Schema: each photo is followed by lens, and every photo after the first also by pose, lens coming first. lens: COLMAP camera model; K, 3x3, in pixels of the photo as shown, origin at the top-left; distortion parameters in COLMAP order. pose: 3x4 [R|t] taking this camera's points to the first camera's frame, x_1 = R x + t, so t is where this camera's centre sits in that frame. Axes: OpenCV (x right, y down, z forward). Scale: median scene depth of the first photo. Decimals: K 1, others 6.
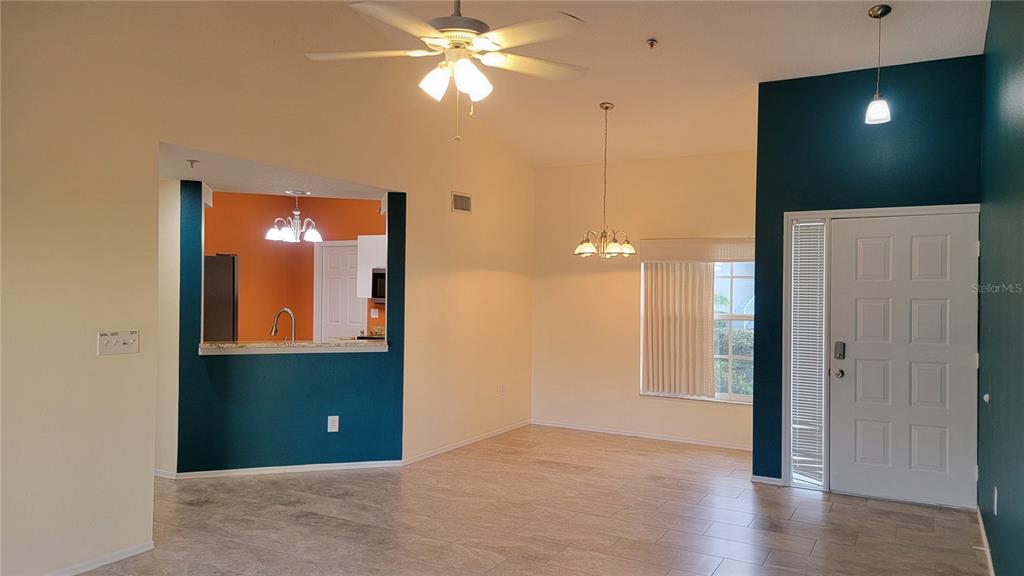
lens RADIAL K [[698.2, 0, 521.3], [0, 698.2, 295.0], [0, 0, 1]] dist [0.056674, -0.000171]
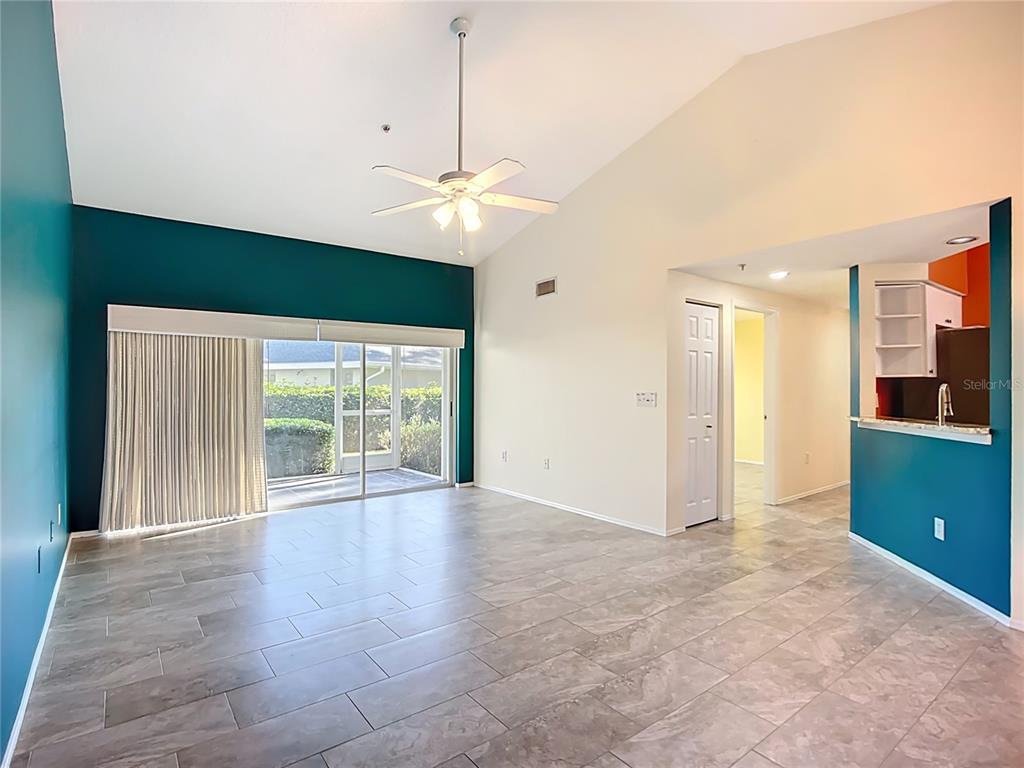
lens RADIAL K [[531.7, 0, 513.2], [0, 531.7, 386.1], [0, 0, 1]] dist [-0.027265, 0.006277]
pose [[-0.390496, -0.017950, -0.920430, 0.611922], [-0.006916, 0.999839, -0.016565, 0.051562], [0.920579, -0.000103, -0.390557, 1.064269]]
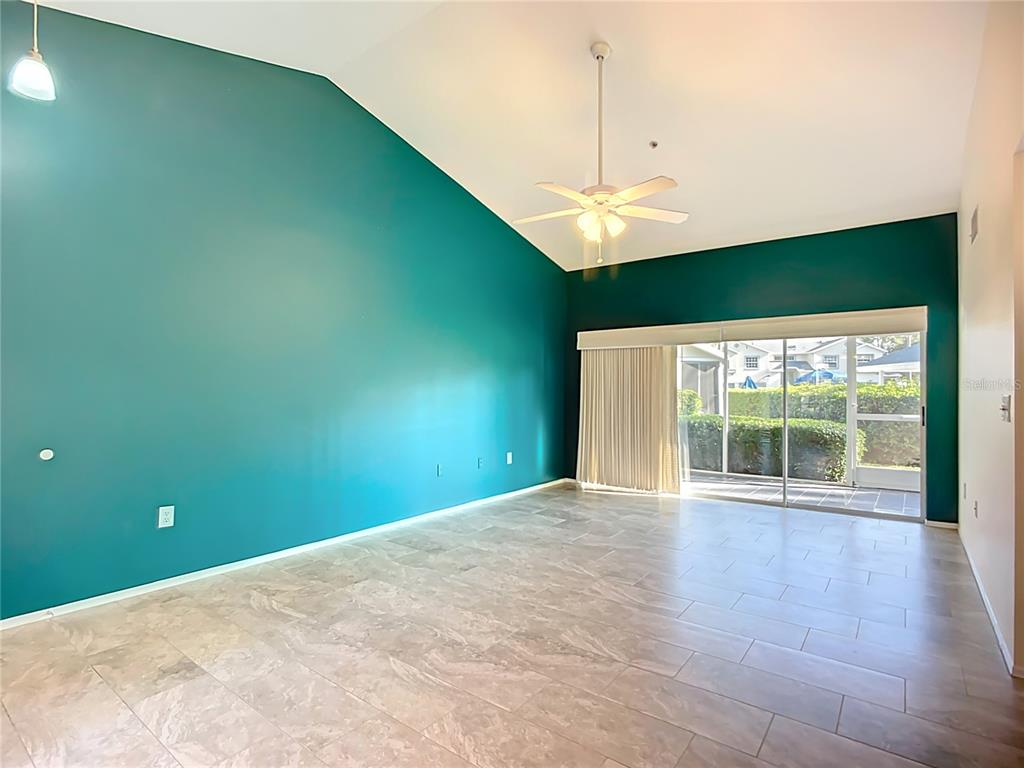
lens RADIAL K [[531.7, 0, 506.9], [0, 531.7, 384.5], [0, 0, 1]] dist [-0.027265, 0.006277]
pose [[-0.989111, -0.014482, 0.146459, -0.043429], [-0.015263, 0.999875, -0.004216, 0.044862], [-0.146379, -0.006405, -0.989208, 1.534169]]
